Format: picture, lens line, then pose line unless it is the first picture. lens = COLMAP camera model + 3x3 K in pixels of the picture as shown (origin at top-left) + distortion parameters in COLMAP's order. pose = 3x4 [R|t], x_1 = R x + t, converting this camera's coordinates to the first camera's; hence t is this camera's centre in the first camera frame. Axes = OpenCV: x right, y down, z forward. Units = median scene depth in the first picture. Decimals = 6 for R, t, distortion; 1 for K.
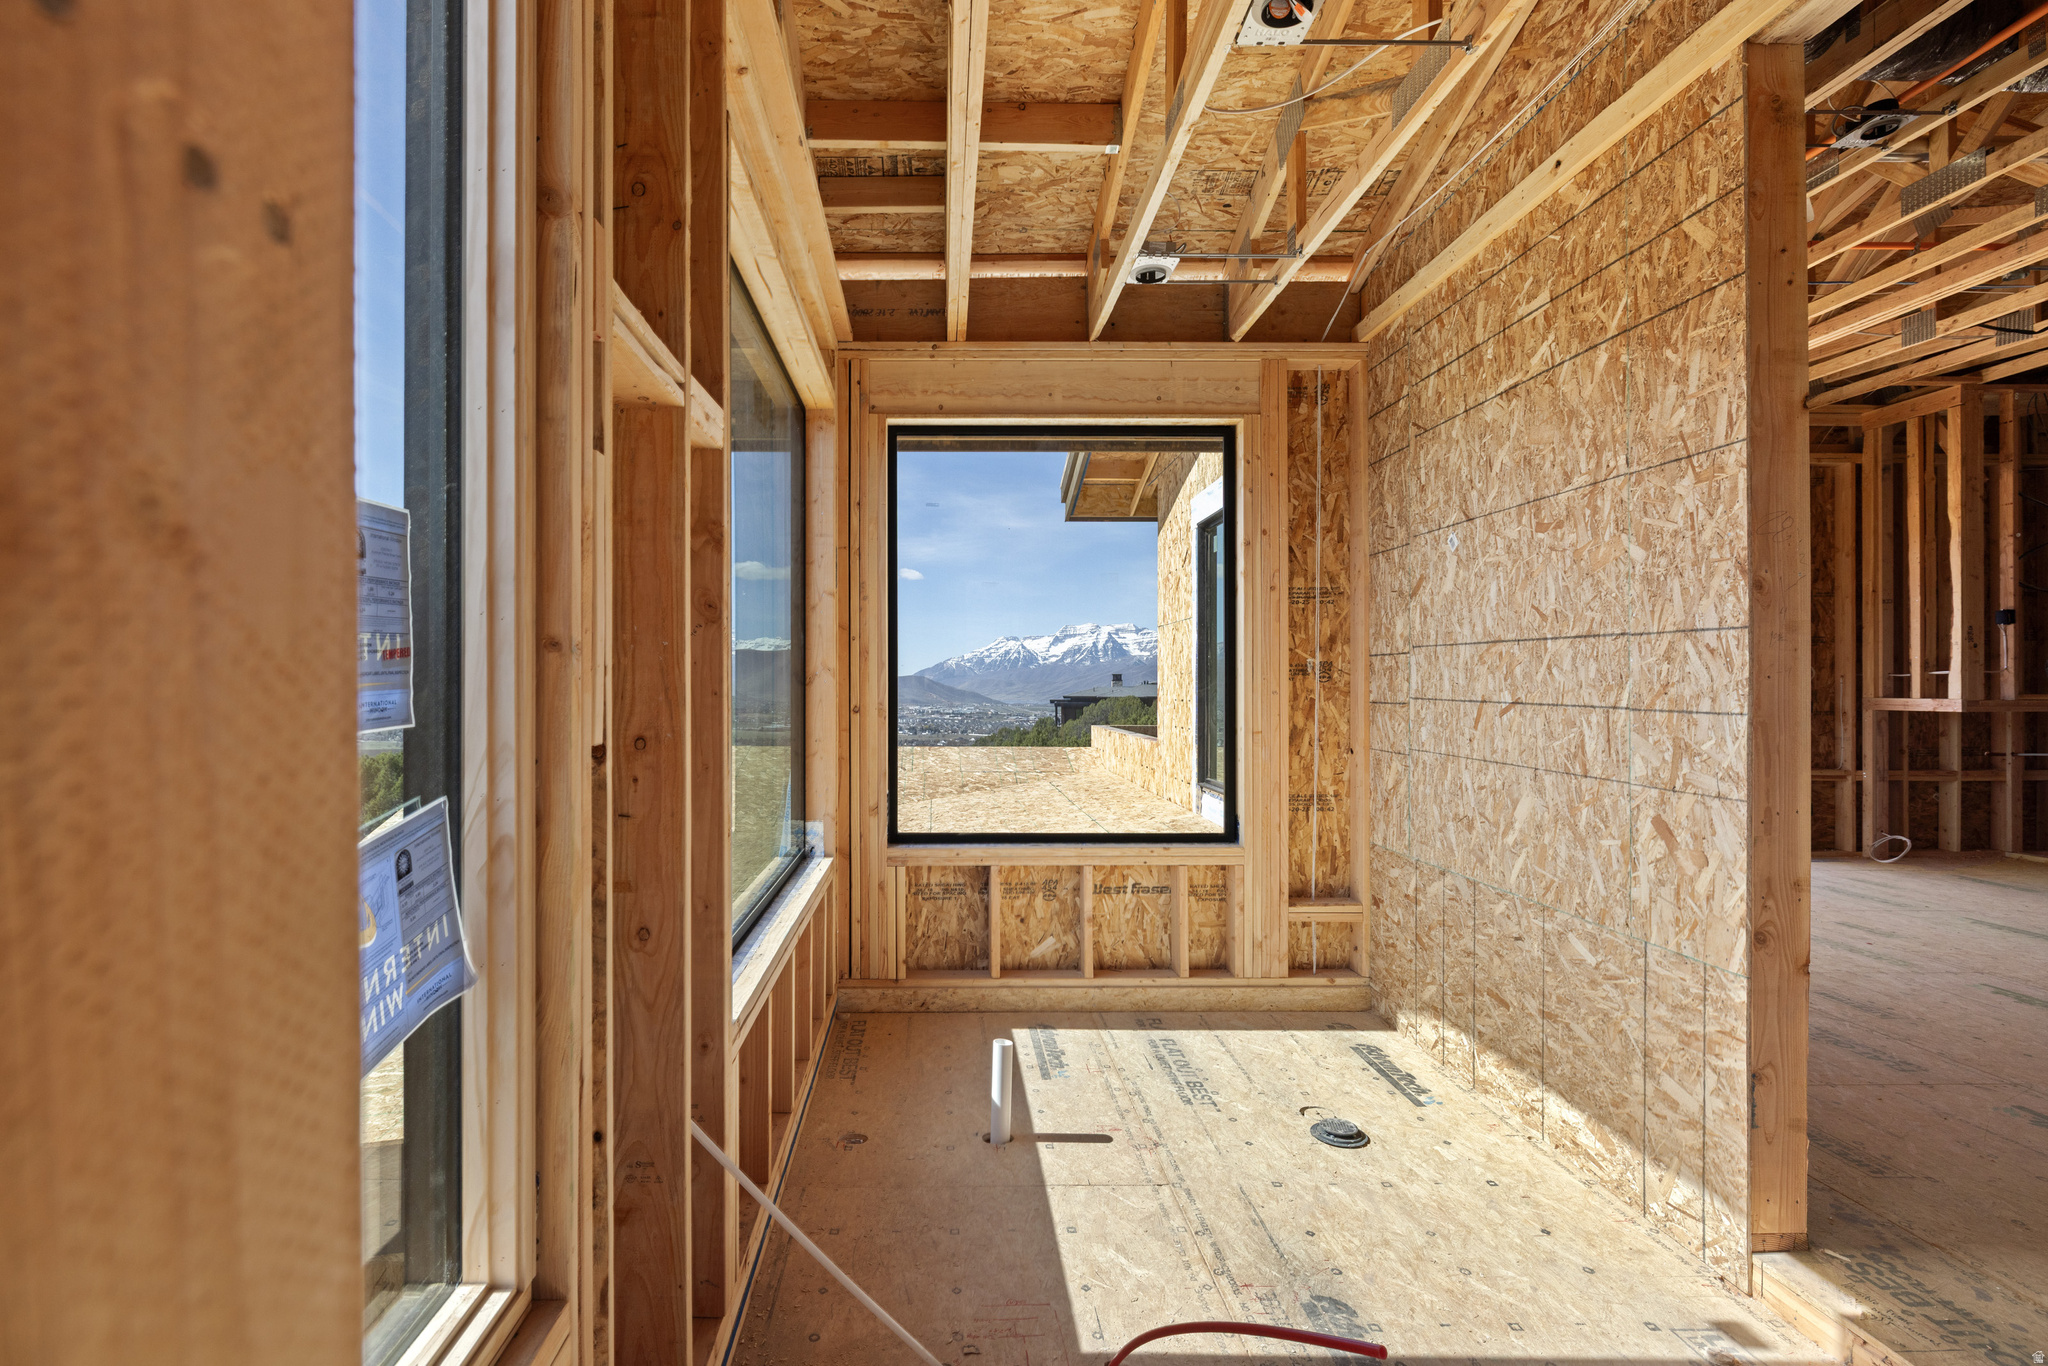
lens RADIAL K [[1011.2, 0, 948.9], [0, 1011.2, 682.3], [0, 0, 1]] dist [-0.004384, -0.000222]
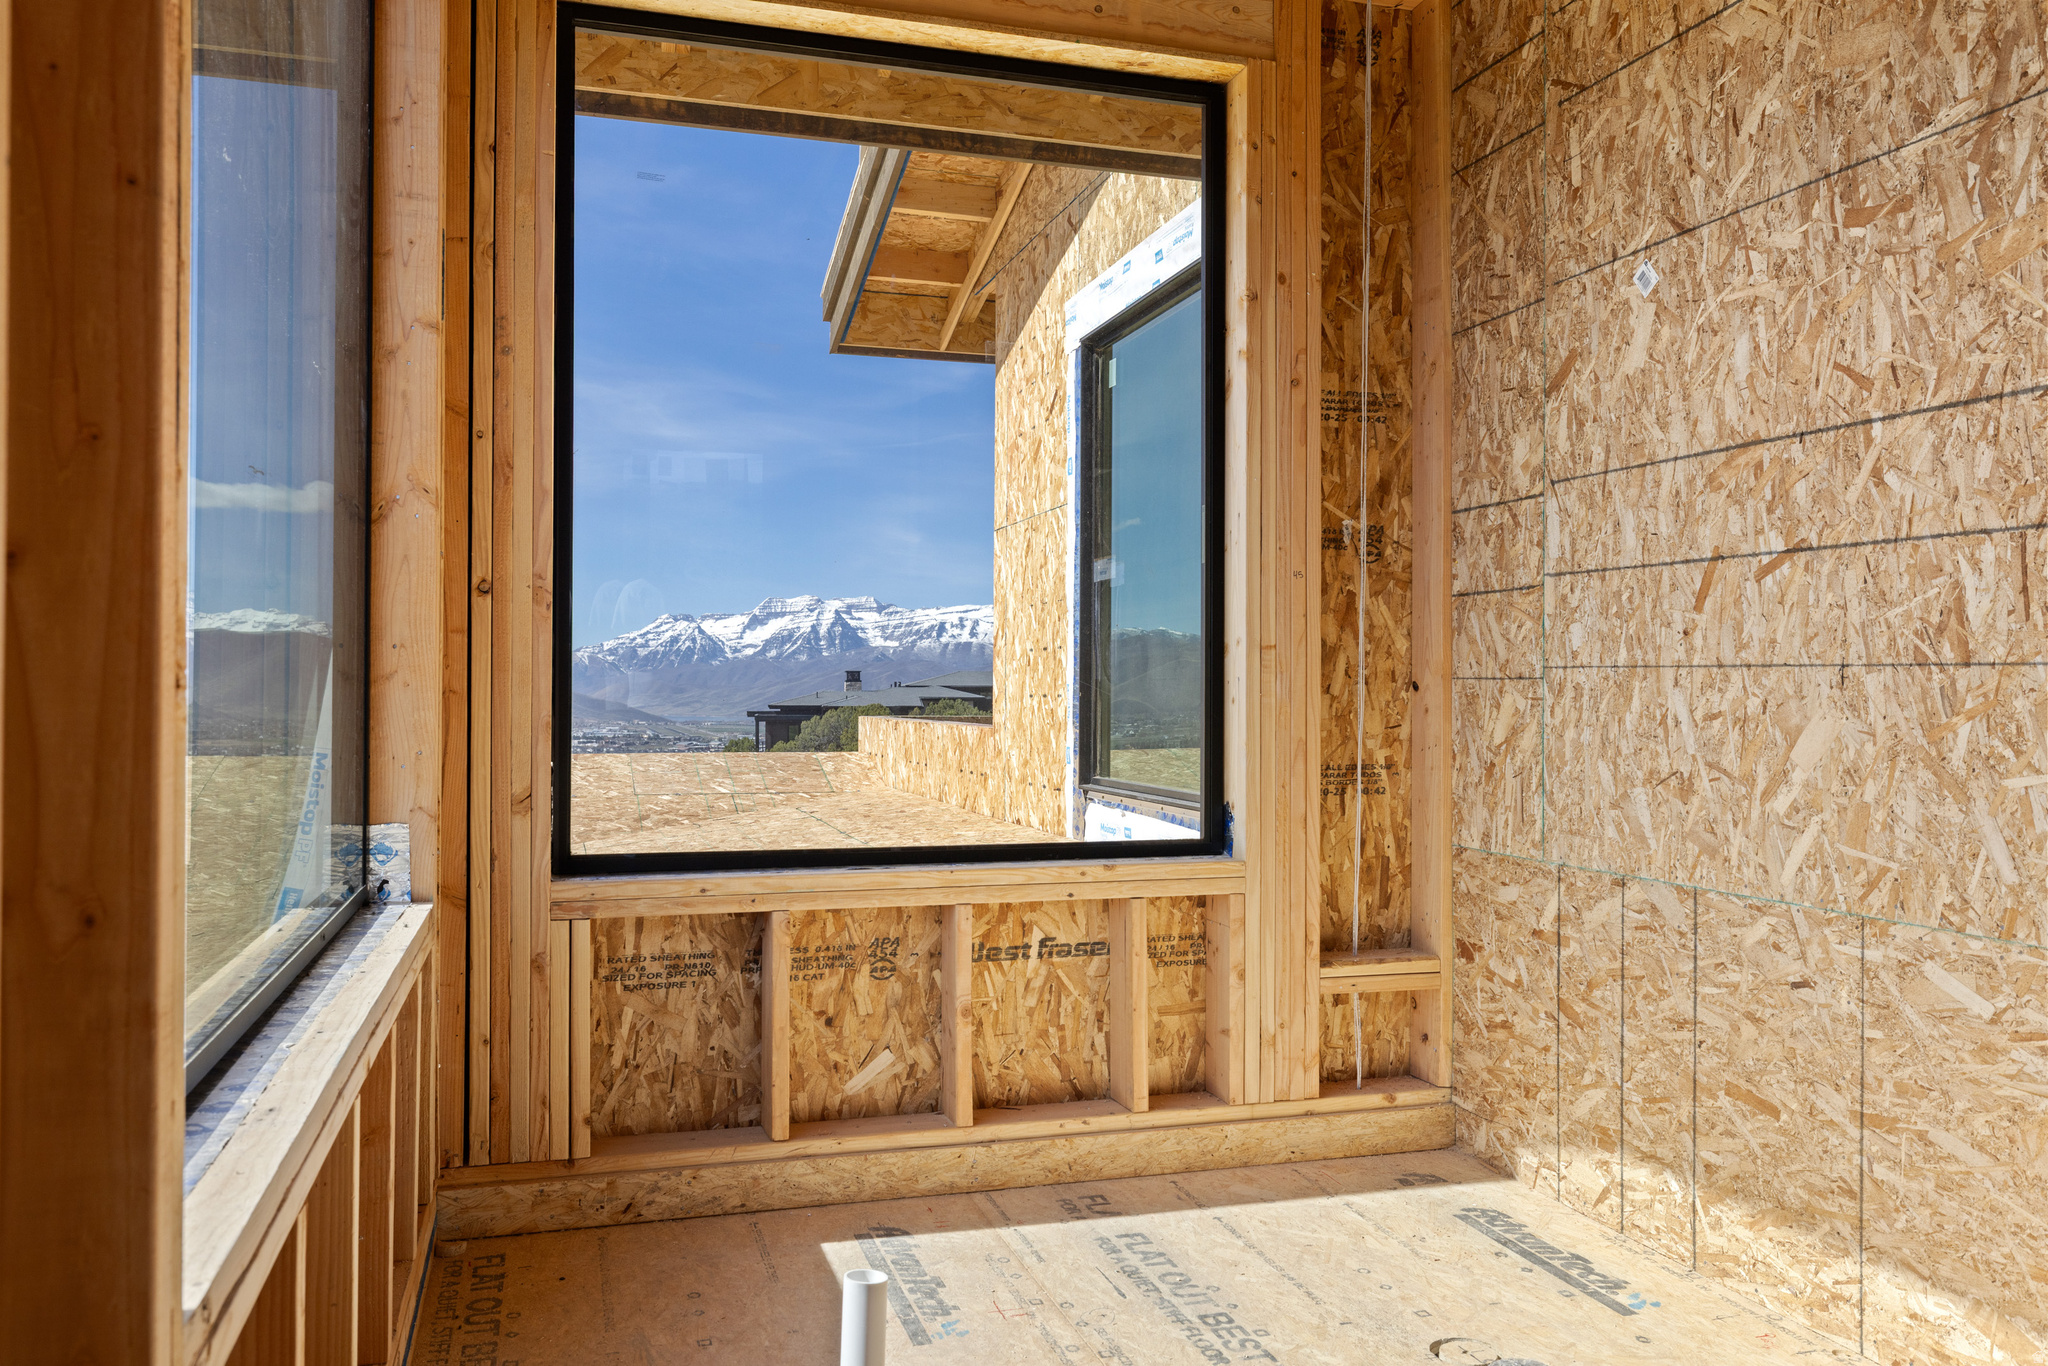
lens RADIAL K [[1531.2, 0, 1024.0], [0, 1531.2, 683.0], [0, 0, 1]] dist [0.000967, -0.004148]
pose [[0.958476, 0.006609, 0.285098, -0.054436], [-0.003418, 0.999926, -0.011688, 0.079282], [-0.285154, 0.010228, 0.958427, 0.253501]]
